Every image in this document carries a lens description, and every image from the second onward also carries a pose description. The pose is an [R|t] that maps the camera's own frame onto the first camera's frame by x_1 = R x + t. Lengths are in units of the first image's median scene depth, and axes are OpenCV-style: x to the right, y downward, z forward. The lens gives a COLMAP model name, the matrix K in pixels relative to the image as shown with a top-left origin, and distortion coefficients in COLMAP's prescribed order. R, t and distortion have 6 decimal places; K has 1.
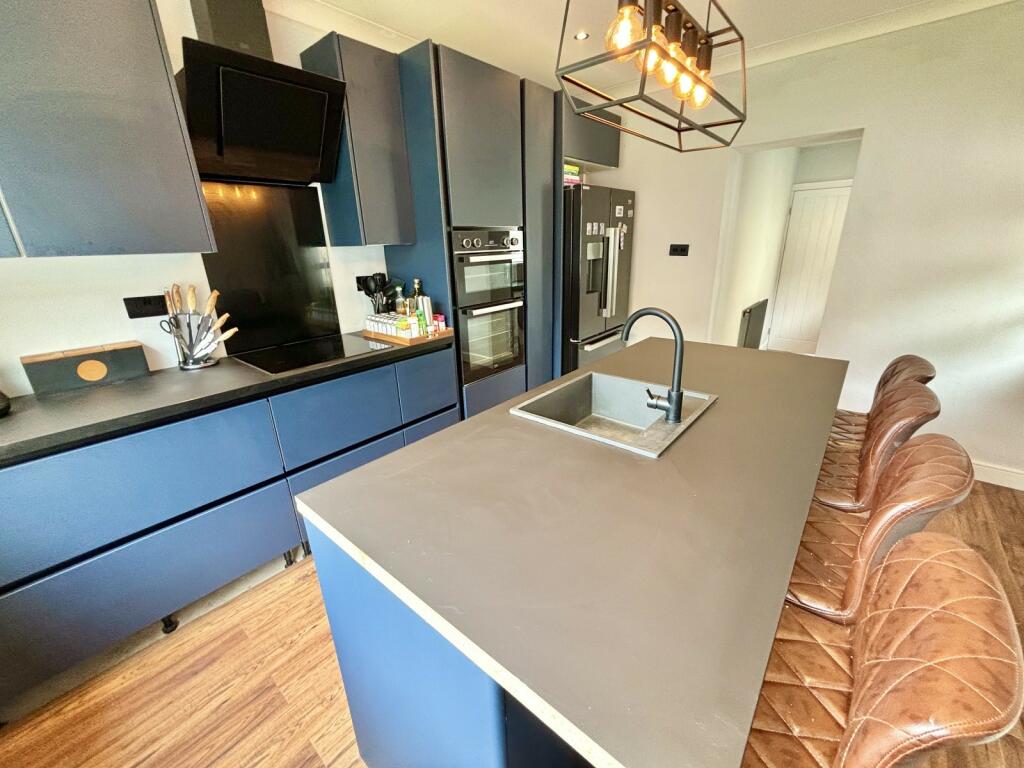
lens RADIAL K [[412.7, 0, 508.9], [0, 412.7, 384.8], [0, 0, 1]] dist [0.001481, -0.000048]
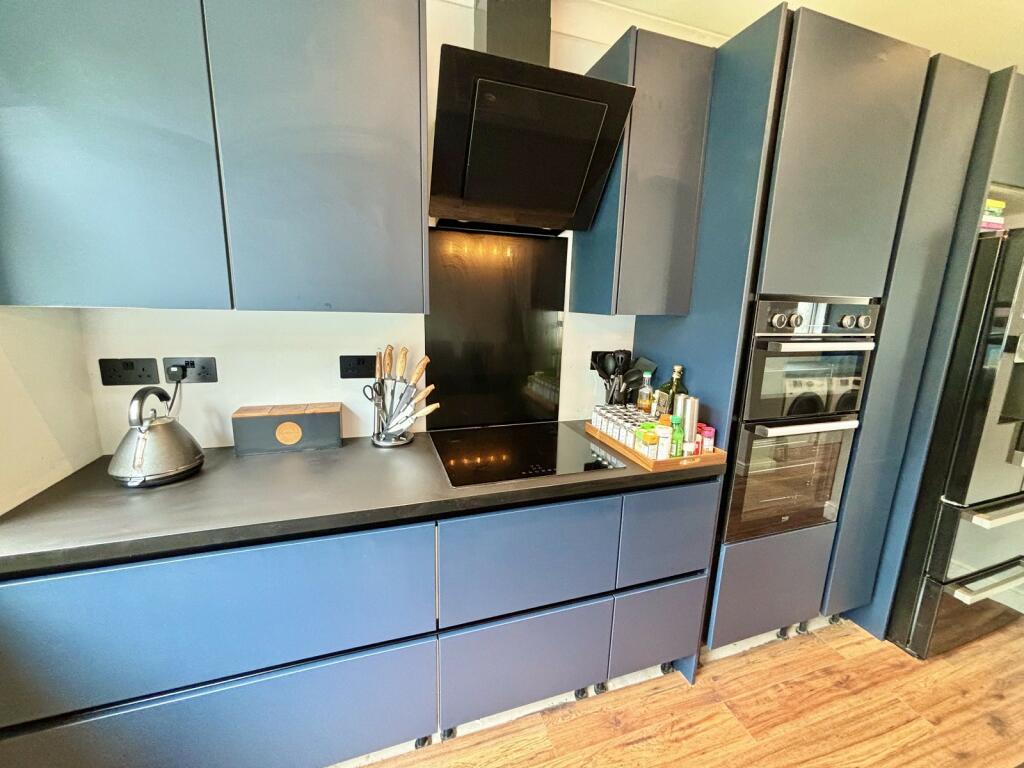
lens RADIAL K [[412.7, 0, 510.6], [0, 412.7, 383.9], [0, 0, 1]] dist [0.001481, -0.000048]
pose [[0.858452, 0.148881, -0.490811, -0.130111], [-0.215894, 0.972927, -0.082485, -0.120263], [0.465243, 0.176772, 0.867353, 0.313394]]
